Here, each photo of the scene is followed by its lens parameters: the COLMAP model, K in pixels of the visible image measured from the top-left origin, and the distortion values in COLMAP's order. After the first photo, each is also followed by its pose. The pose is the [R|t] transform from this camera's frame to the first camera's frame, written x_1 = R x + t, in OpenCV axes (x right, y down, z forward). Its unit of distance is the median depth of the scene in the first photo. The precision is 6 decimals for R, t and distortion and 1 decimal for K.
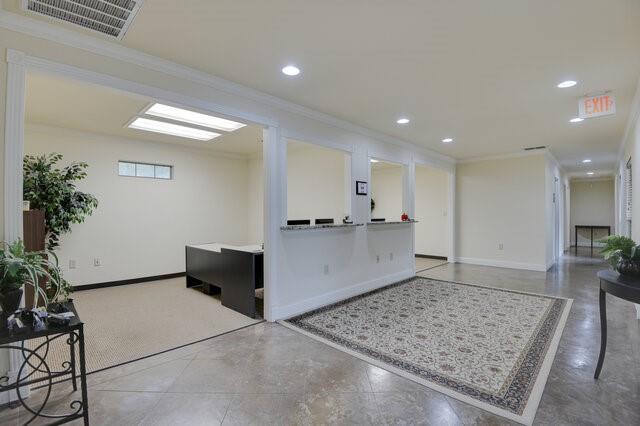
lens RADIAL K [[295.7, 0, 325.9], [0, 295.7, 213.1], [0, 0, 1]] dist [-0.010138, -0.001459]
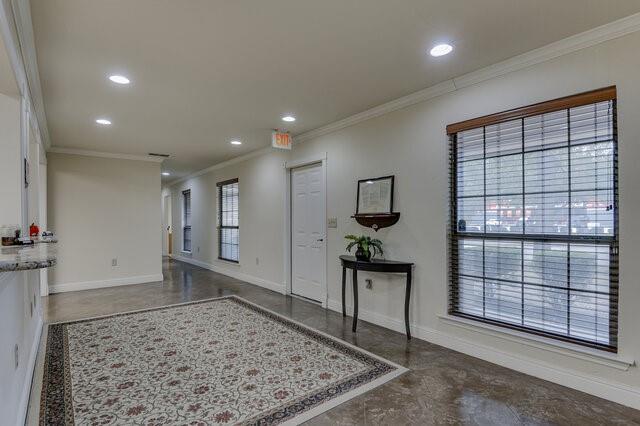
lens RADIAL K [[324.1, 0, 309.0], [0, 324.1, 212.1], [0, 0, 1]] dist [0.017301, -0.004494]
pose [[0.160983, 0.022503, 0.986701, -0.423293], [0.009749, 0.999655, -0.024389, -0.000612], [-0.986909, 0.013546, 0.160709, 0.535263]]
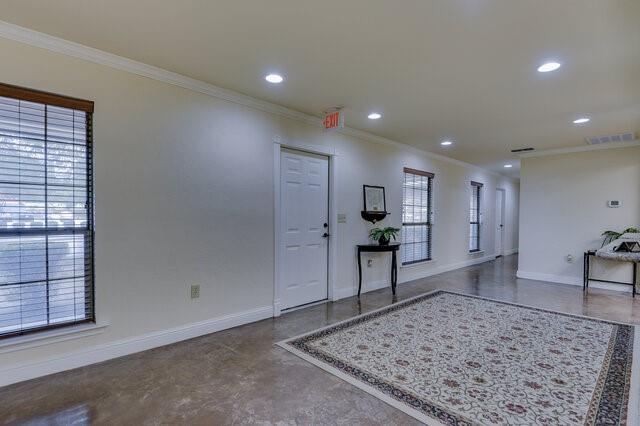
lens RADIAL K [[311.6, 0, 305.2], [0, 311.6, 213.0], [0, 0, 1]] dist [-0.036070, 0.005536]
pose [[-0.995677, -0.011860, 0.092122, 0.780189], [-0.011836, 0.999930, 0.000807, -0.008629], [-0.092125, -0.000287, -0.995747, 1.867358]]
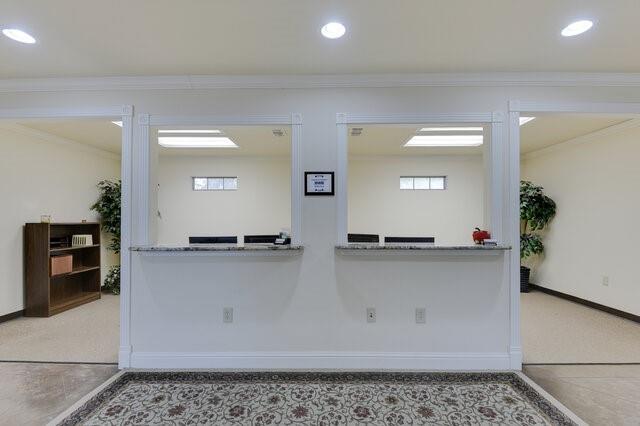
lens RADIAL K [[295.7, 0, 323.1], [0, 295.7, 217.7], [0, 0, 1]] dist [-0.010138, -0.001459]
pose [[0.680685, -0.007674, -0.732536, 0.649660], [-0.000811, 0.999937, -0.011228, -0.015054], [0.732576, 0.008237, 0.680636, 0.753995]]
